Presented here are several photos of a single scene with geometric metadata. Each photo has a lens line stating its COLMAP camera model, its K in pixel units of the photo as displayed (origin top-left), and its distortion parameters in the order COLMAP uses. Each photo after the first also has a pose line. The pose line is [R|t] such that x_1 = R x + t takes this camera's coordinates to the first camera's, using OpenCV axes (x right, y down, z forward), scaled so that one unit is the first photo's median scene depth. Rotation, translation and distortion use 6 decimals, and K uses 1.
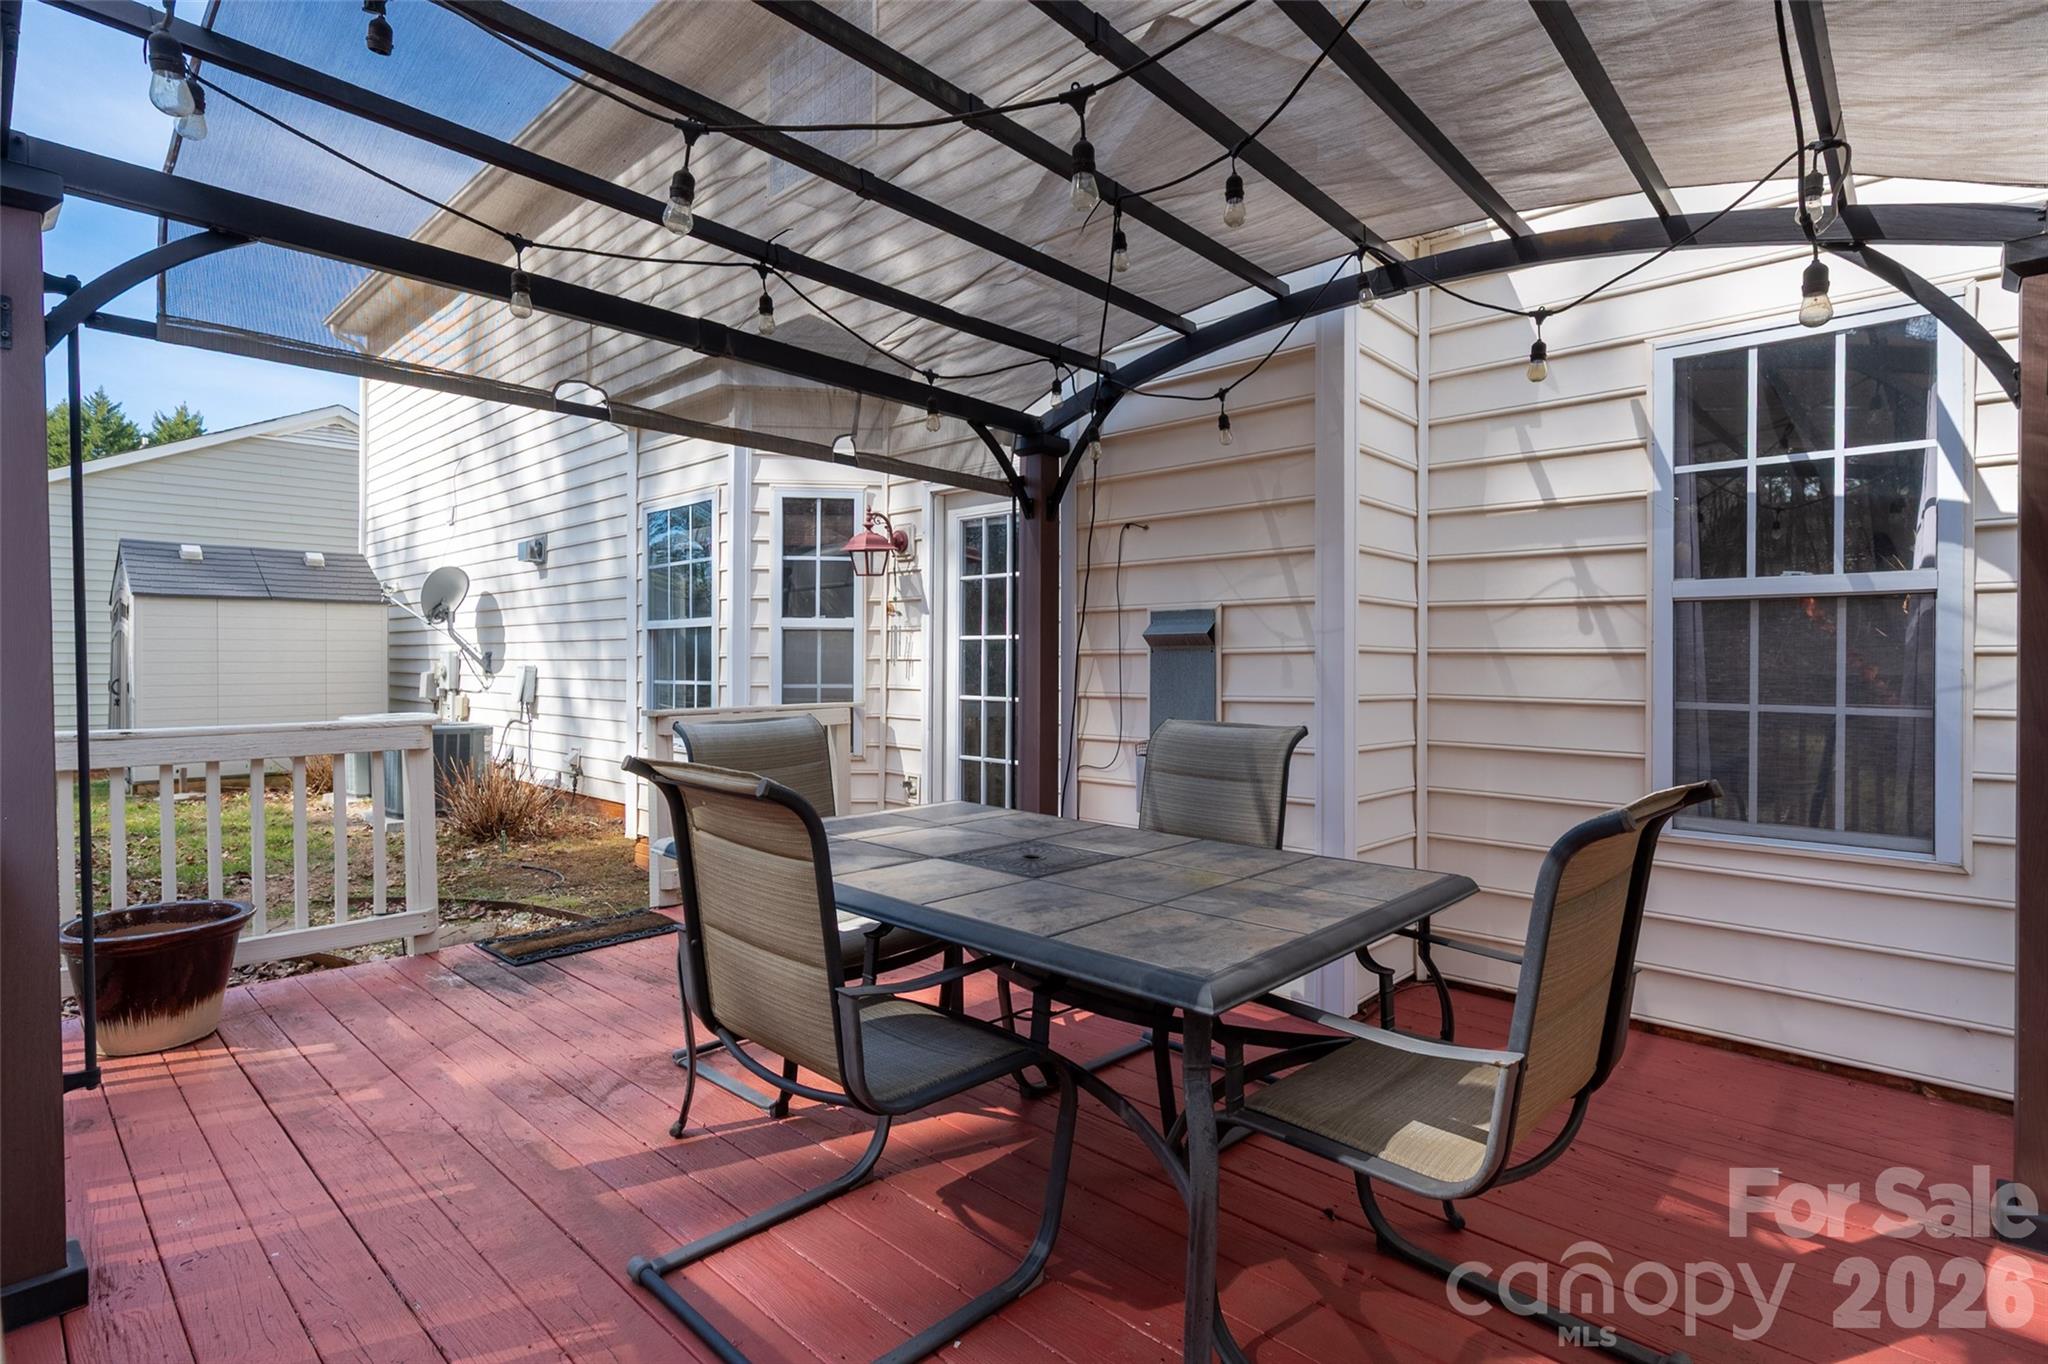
lens RADIAL K [[981.6, 0, 1046.9], [0, 981.6, 659.0], [0, 0, 1]] dist [0.000130, -0.000093]
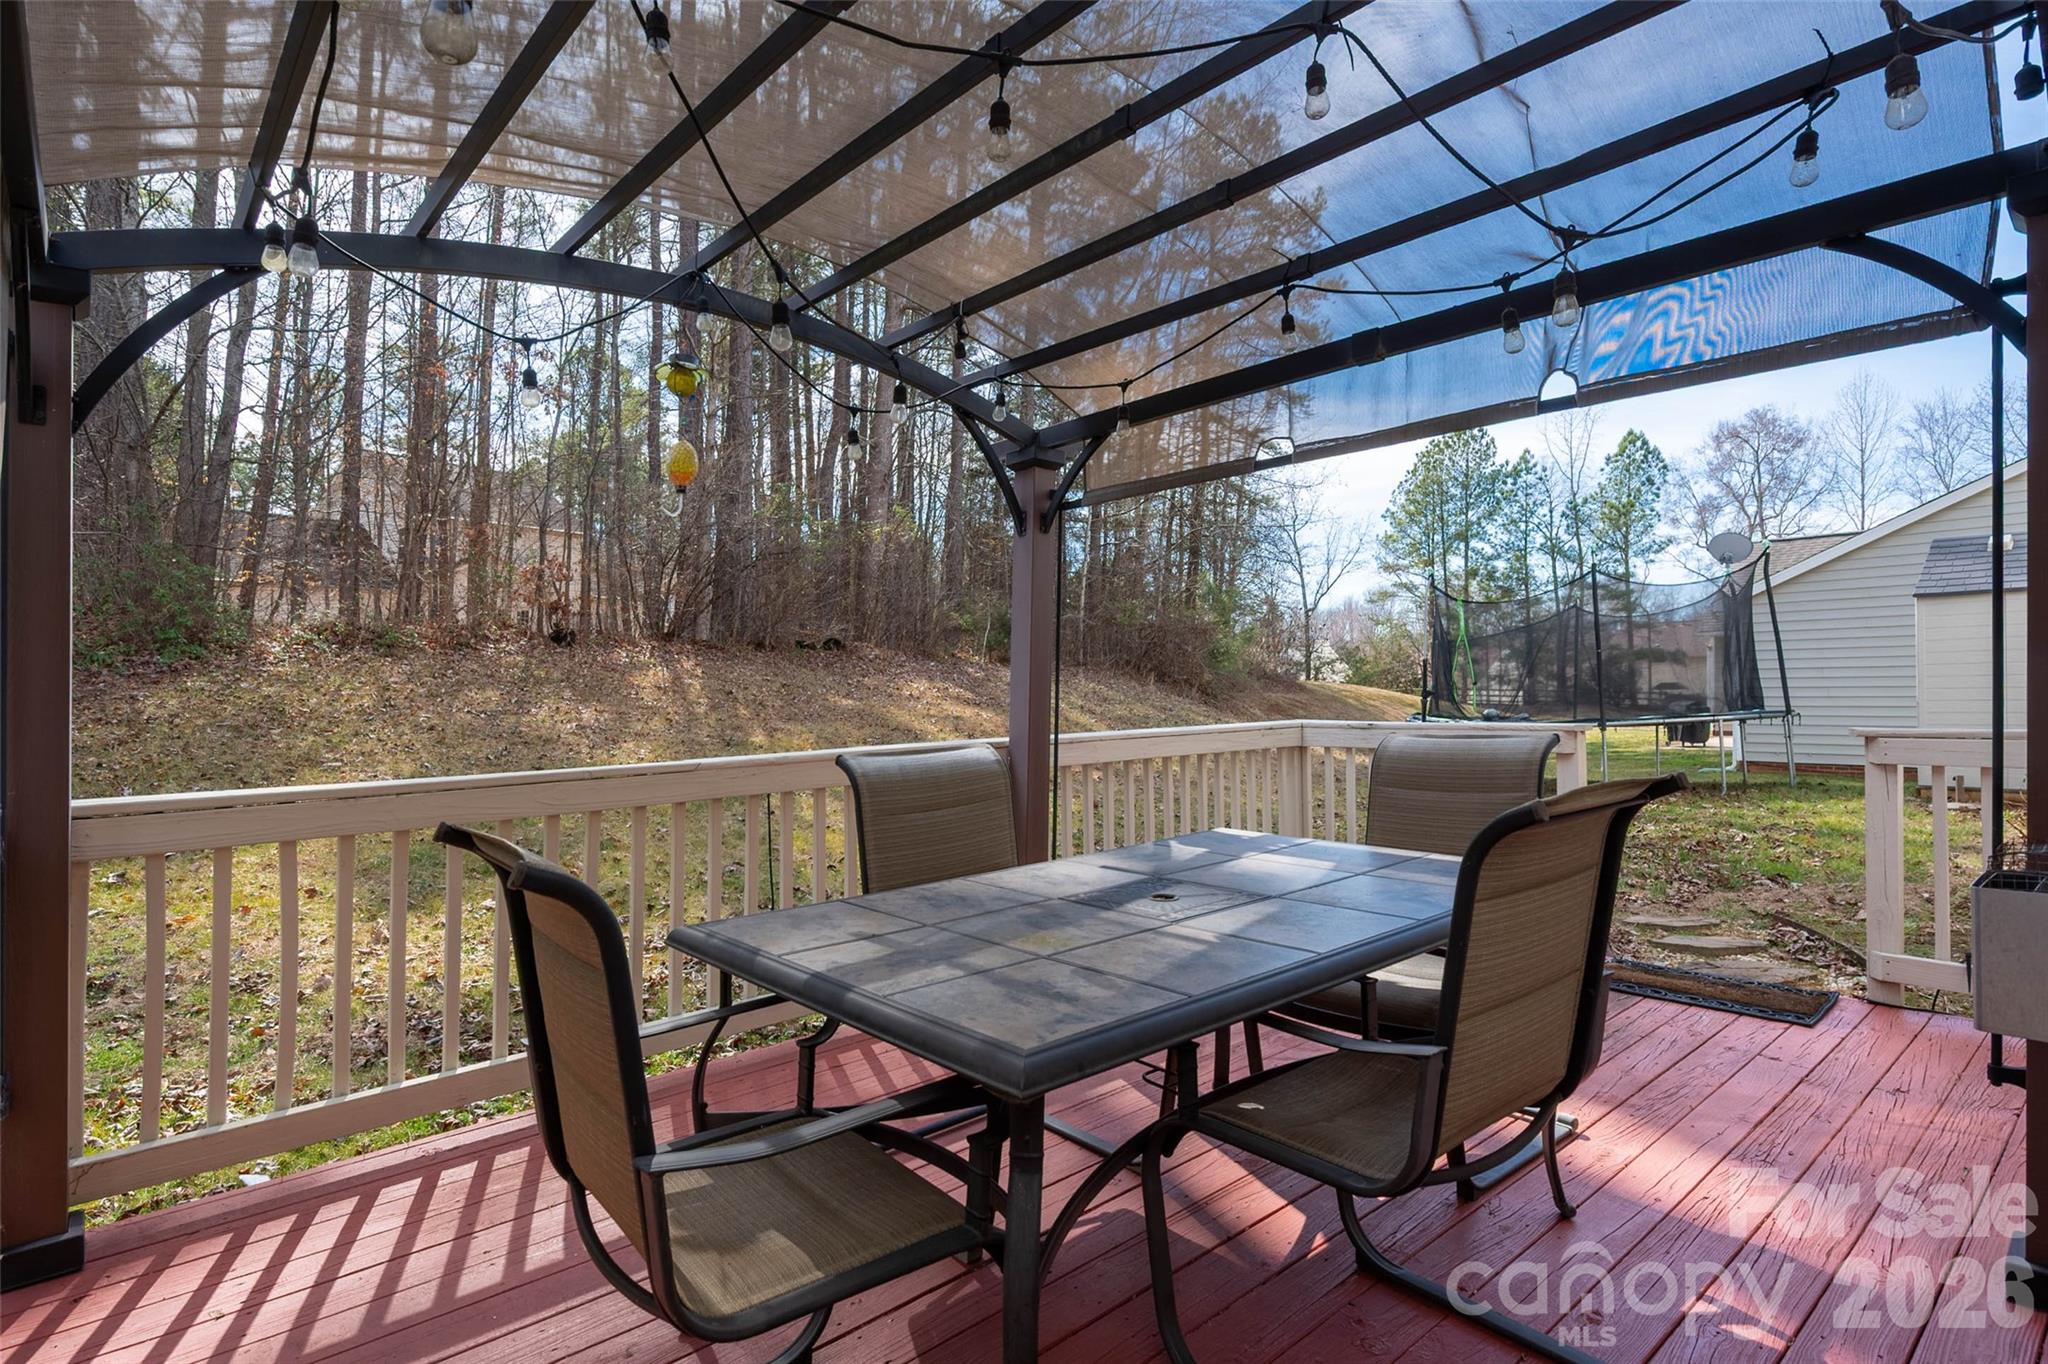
lens RADIAL K [[1053.8, 0, 1024.0], [0, 1053.8, 682.0], [0, 0, 1]] dist [-0.001505, -0.000712]
pose [[-0.122680, -0.000738, -0.992446, 0.592430], [0.023217, 0.999724, -0.003613, 0.009434], [0.992175, -0.023485, -0.122629, 0.595091]]
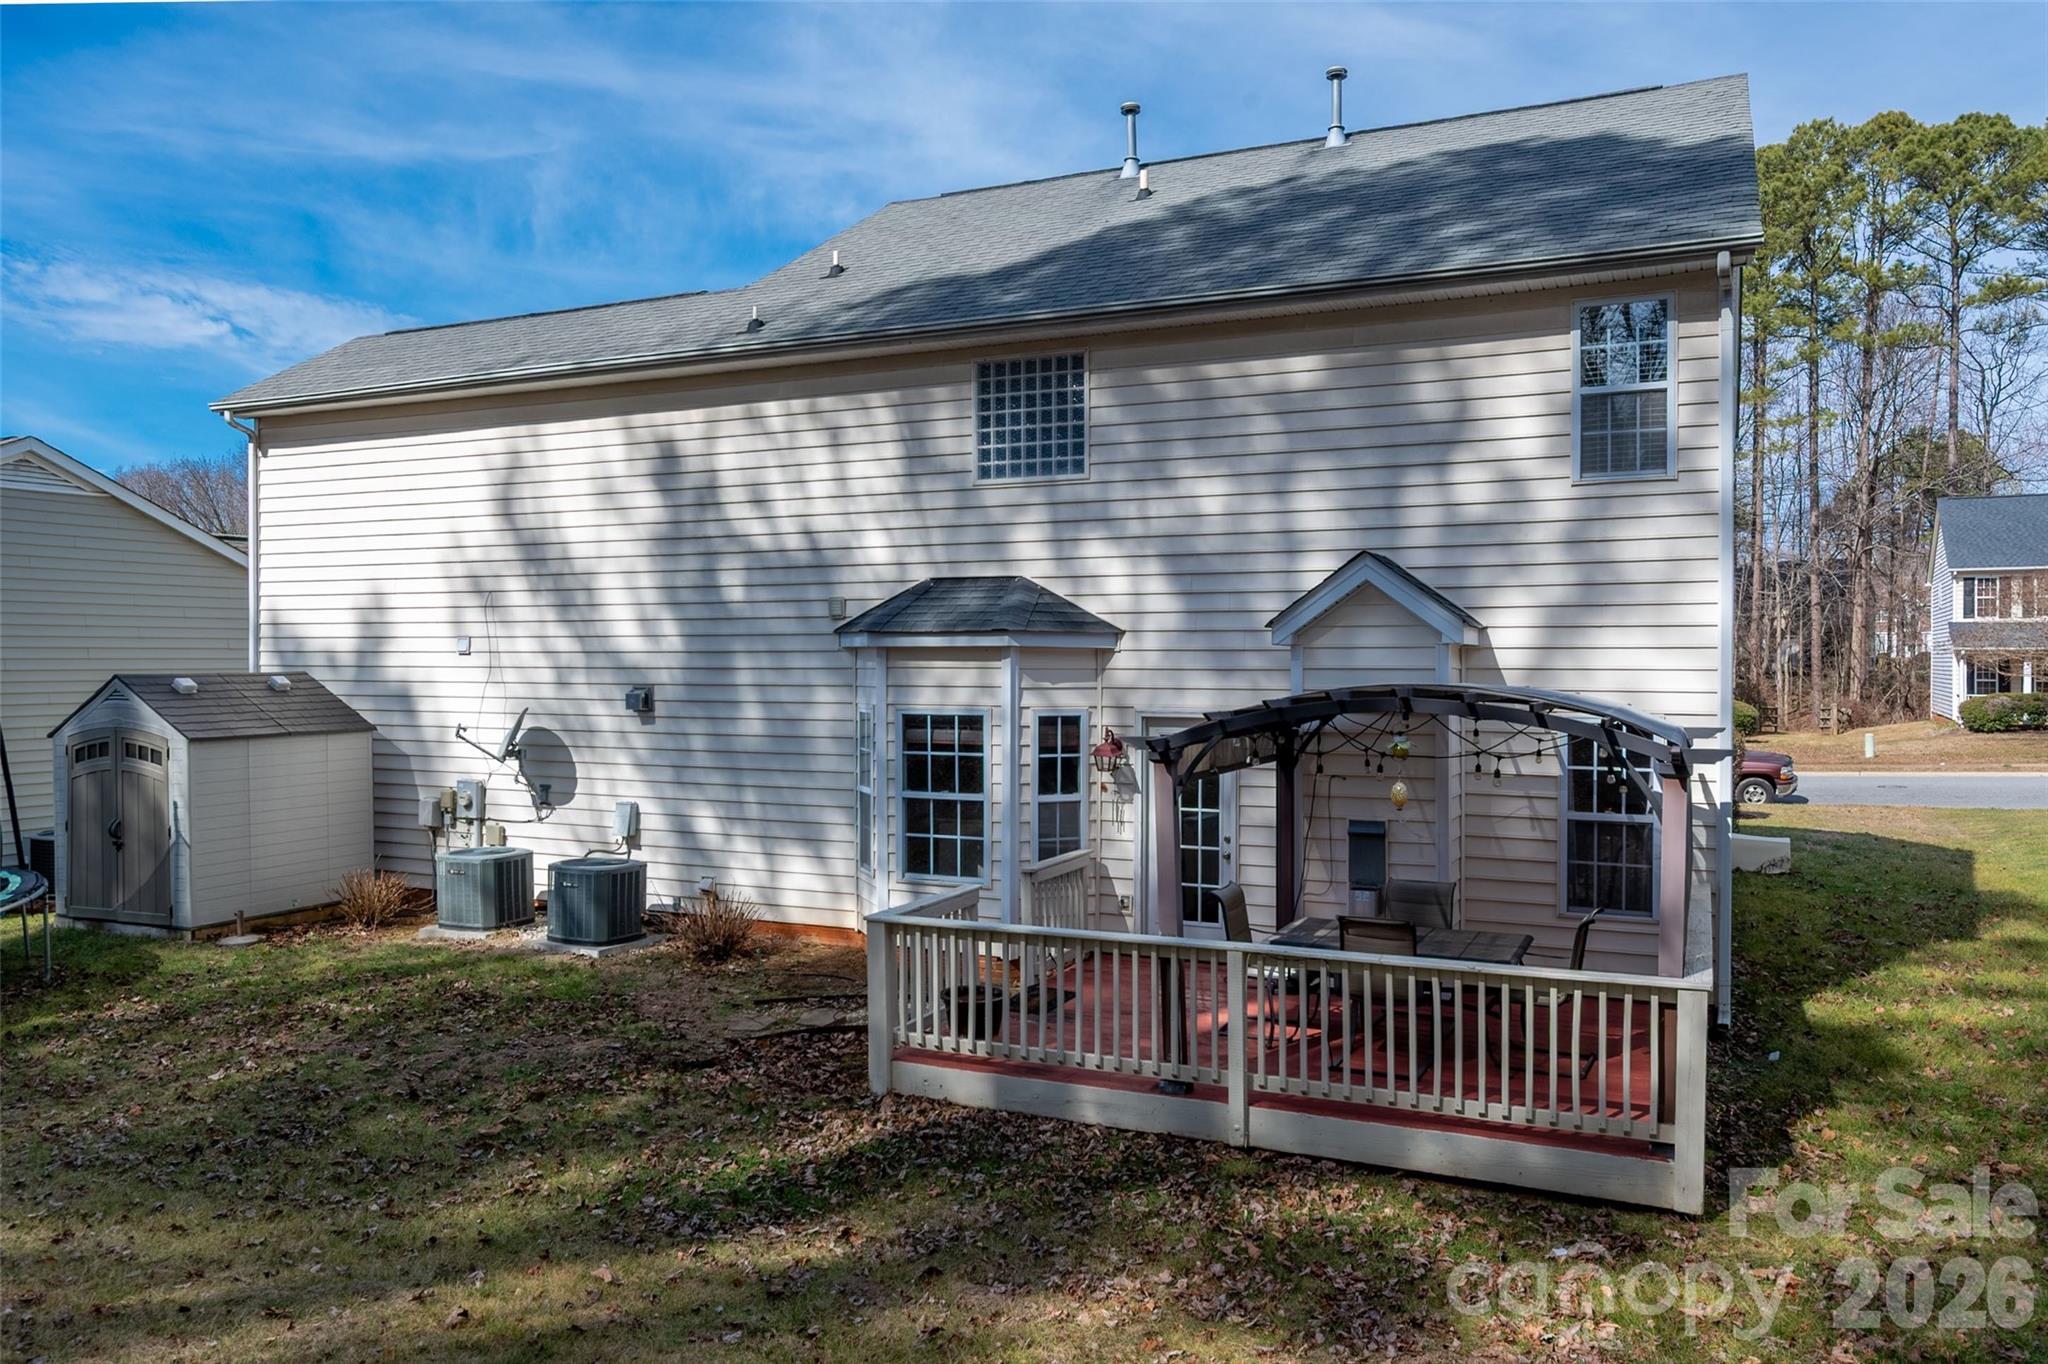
lens RADIAL K [[1458.6, 0, 1024.0], [0, 1458.6, 682.0], [0, 0, 1]] dist [0.002940, 0.001360]
pose [[0.956742, -0.004376, 0.290905, -1.423489], [0.000150, 0.999894, 0.014546, -0.376550], [-0.290938, -0.013873, 0.956641, -1.730853]]
